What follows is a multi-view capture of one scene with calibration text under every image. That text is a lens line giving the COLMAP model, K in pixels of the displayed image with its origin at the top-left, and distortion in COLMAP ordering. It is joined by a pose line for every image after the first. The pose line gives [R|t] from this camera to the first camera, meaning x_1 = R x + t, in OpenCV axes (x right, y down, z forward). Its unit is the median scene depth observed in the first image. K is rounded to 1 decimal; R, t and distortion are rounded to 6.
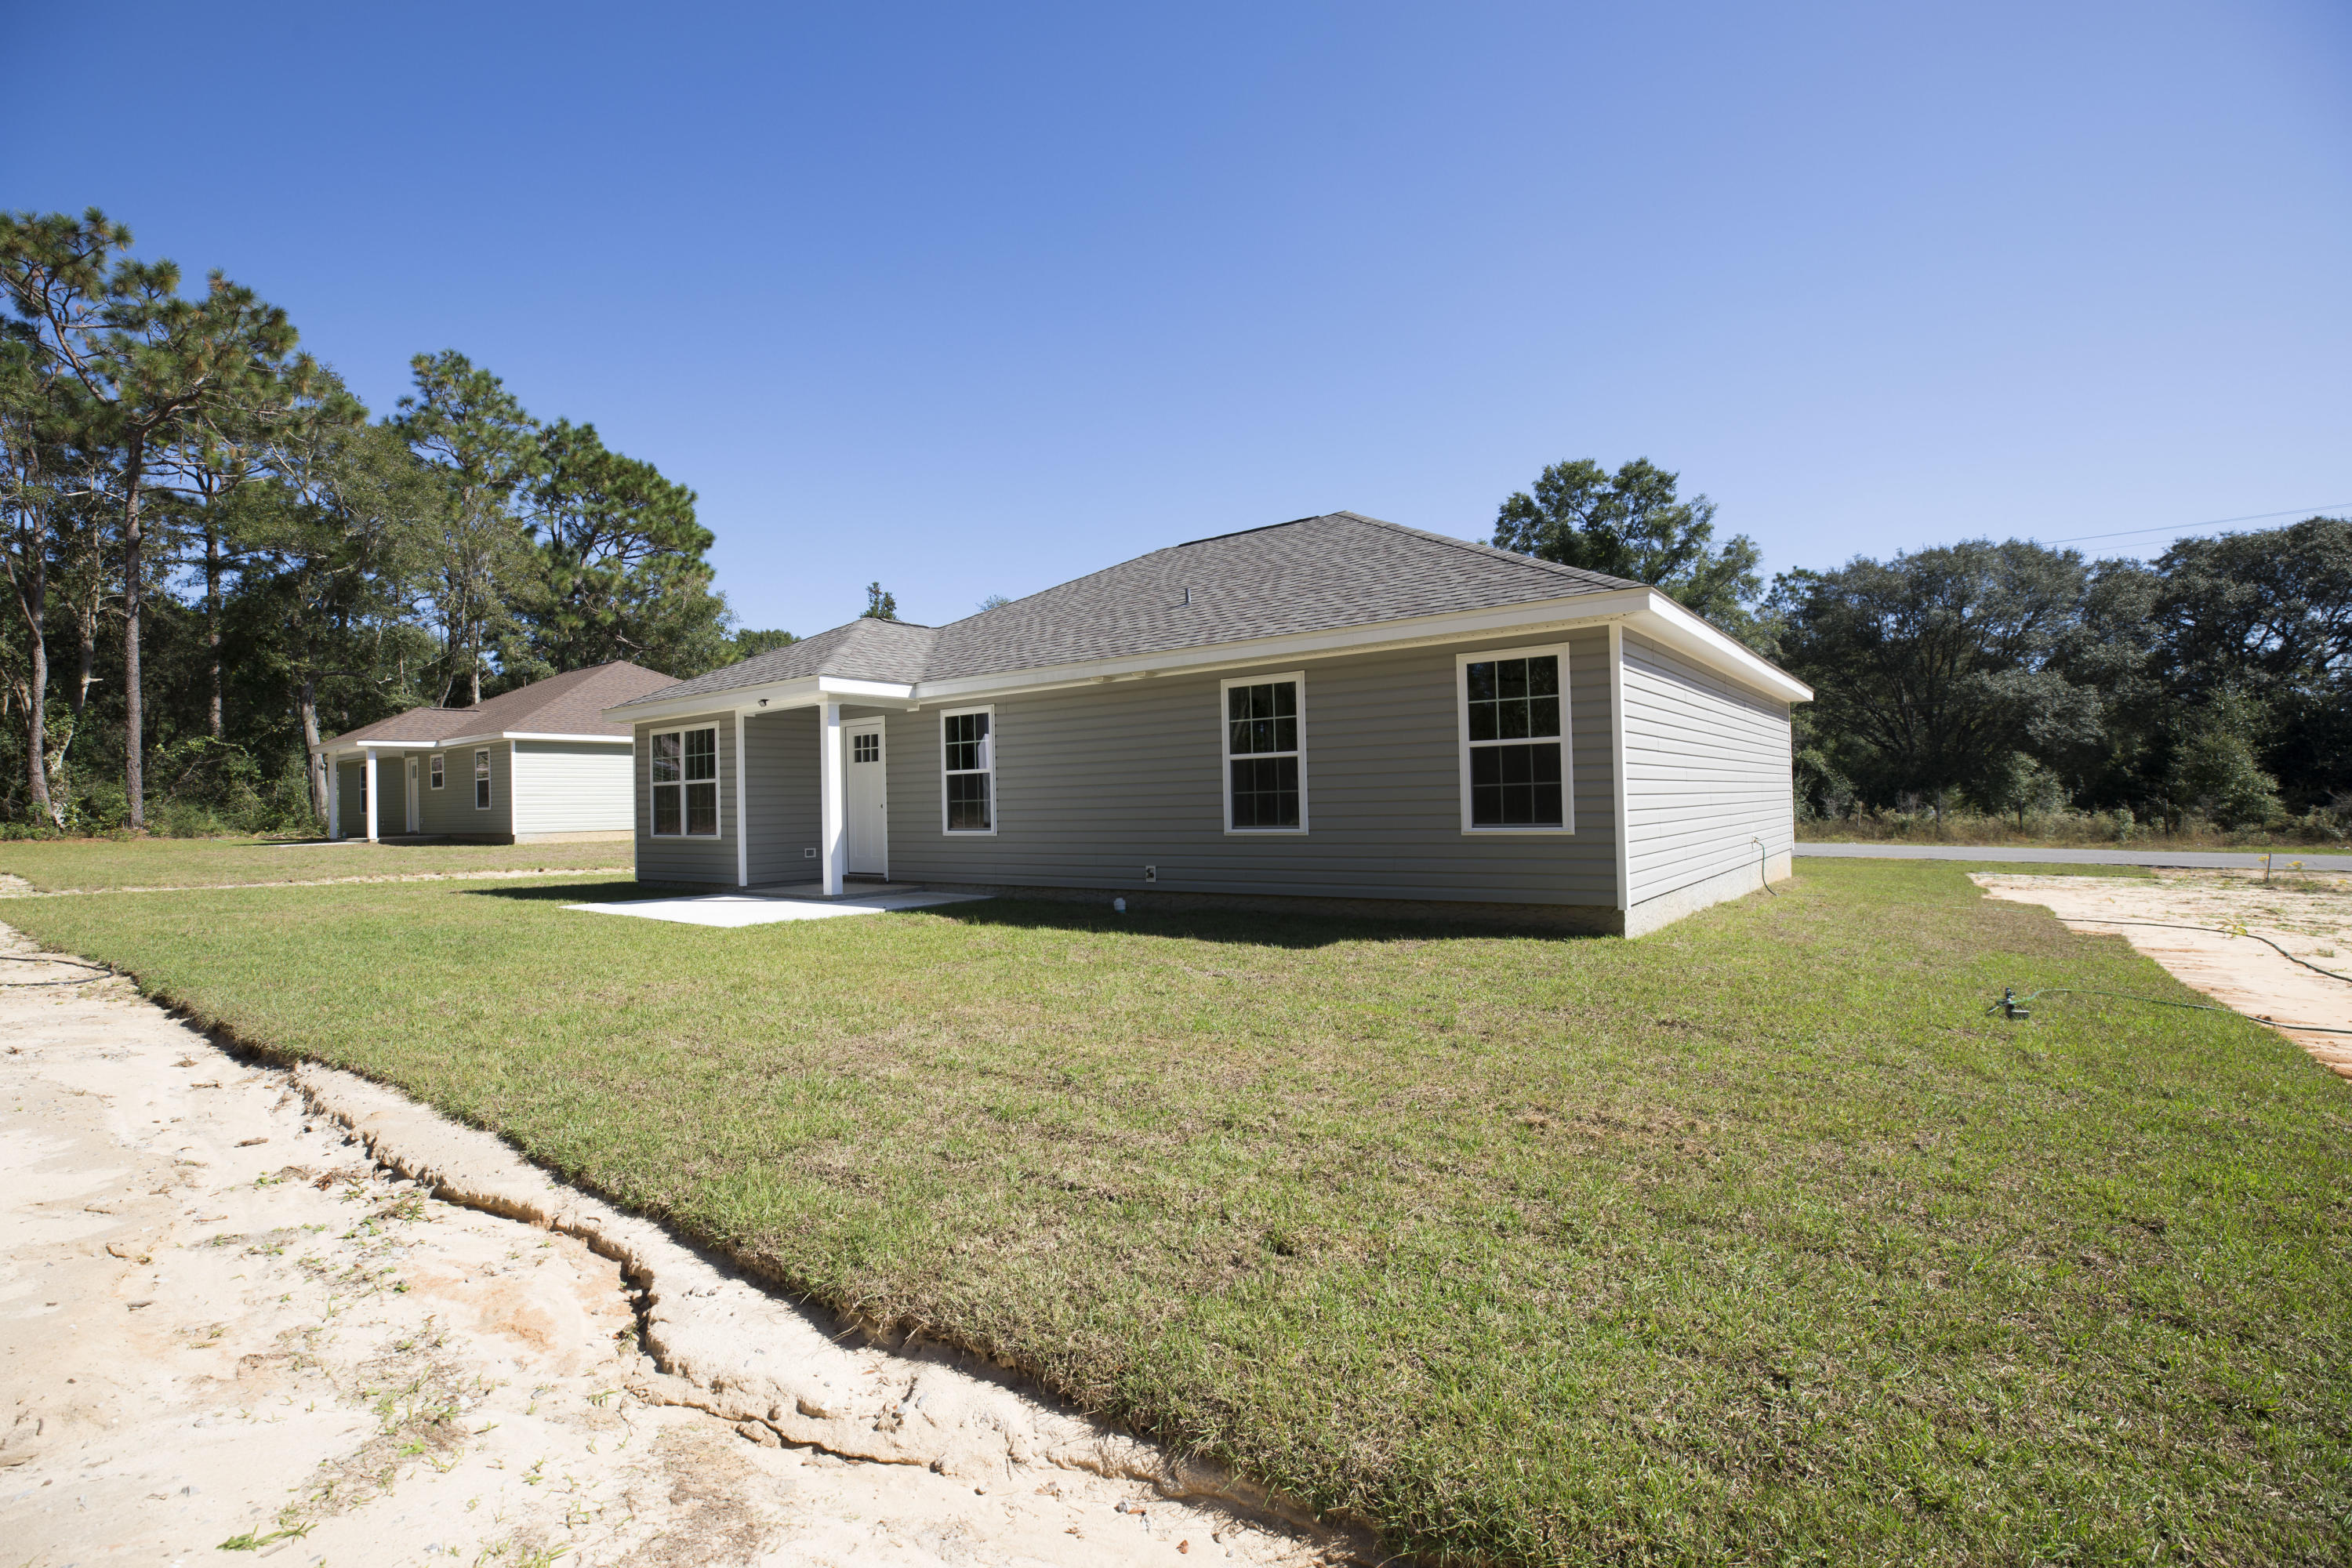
lens RADIAL K [[1067.9, 0, 1162.1], [0, 1067.9, 789.2], [0, 0, 1]] dist [-0.046179, 0.013321]
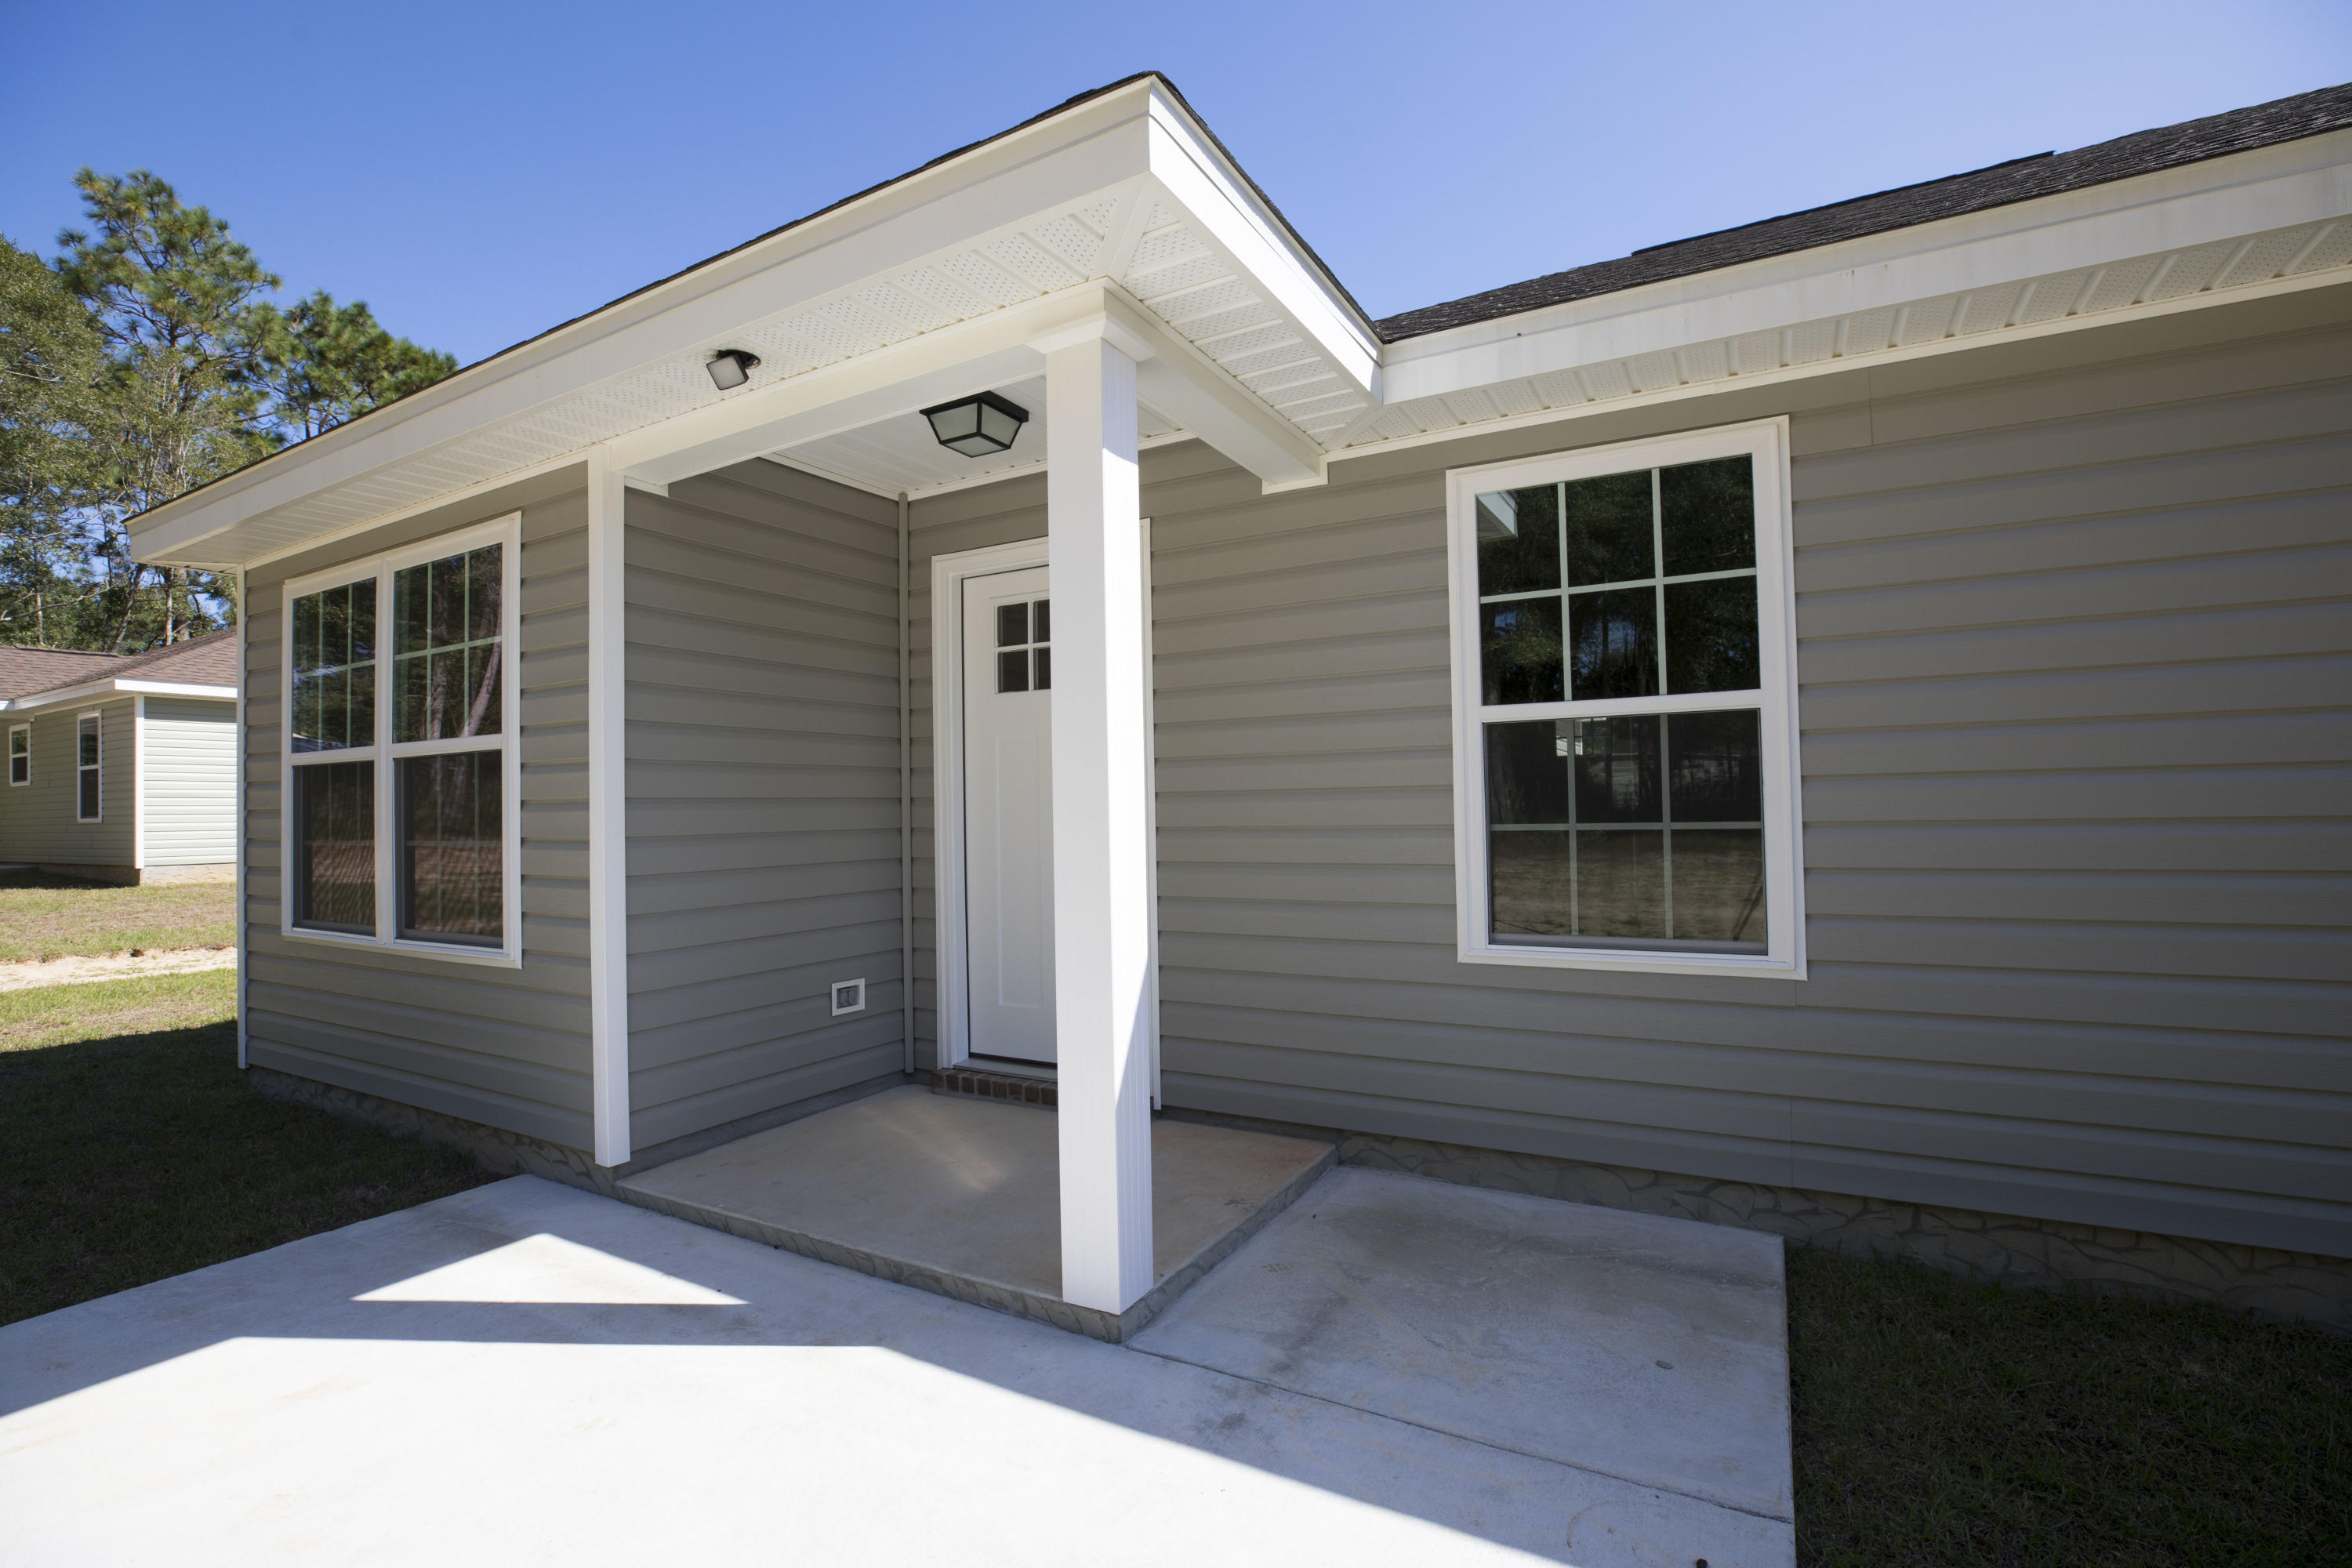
lens RADIAL K [[1067.9, 0, 1162.1], [0, 1067.9, 789.2], [0, 0, 1]] dist [-0.046179, 0.013321]
pose [[0.990535, 0.007549, 0.137056, -0.160838], [-0.006628, 0.999952, -0.007175, 0.002484], [-0.137104, 0.006199, 0.990537, 0.392264]]
